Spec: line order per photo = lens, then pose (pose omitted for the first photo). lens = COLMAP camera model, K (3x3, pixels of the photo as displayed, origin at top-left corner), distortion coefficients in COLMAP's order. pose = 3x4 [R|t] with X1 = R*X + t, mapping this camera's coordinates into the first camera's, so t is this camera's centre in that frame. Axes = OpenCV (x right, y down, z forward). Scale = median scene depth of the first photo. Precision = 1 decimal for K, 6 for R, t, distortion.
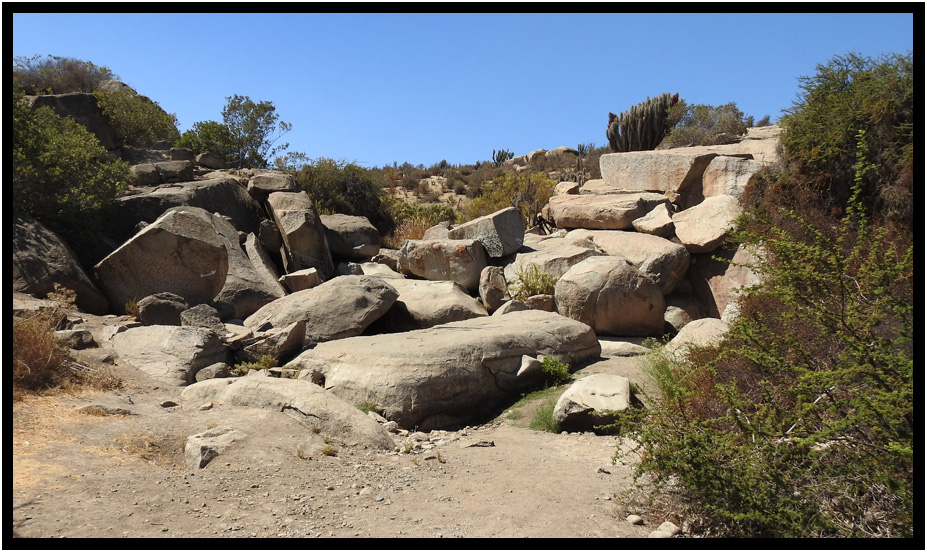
lens RADIAL K [[470.0, 0, 463.5], [0, 470.0, 276.0], [0, 0, 1]] dist [0.000866, 0.000022]
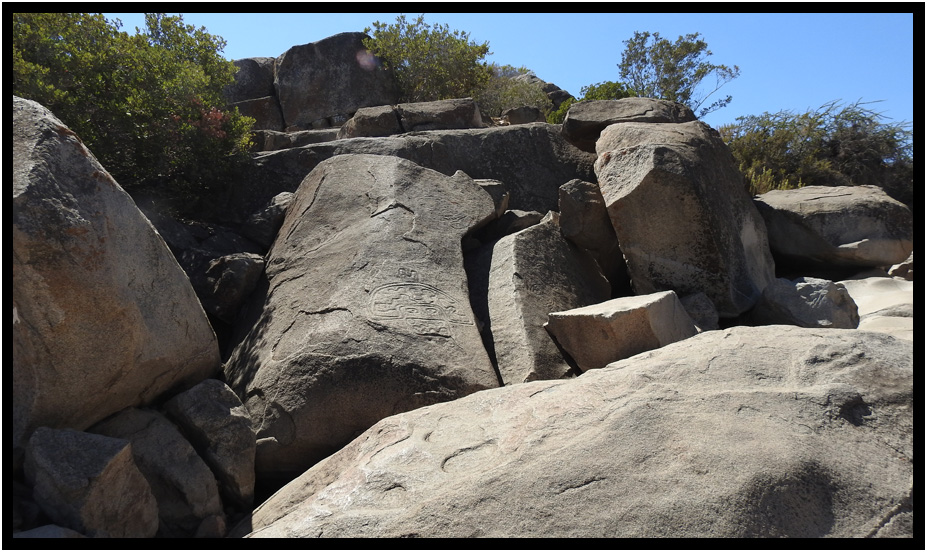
lens RADIAL K [[470.0, 0, 463.5], [0, 470.0, 276.0], [0, 0, 1]] dist [0.000866, 0.000022]
pose [[0.594748, 0.014291, -0.803785, -0.078862], [-0.034497, 0.999375, -0.007757, -0.013559], [0.803172, 0.032341, 0.594869, 0.421936]]
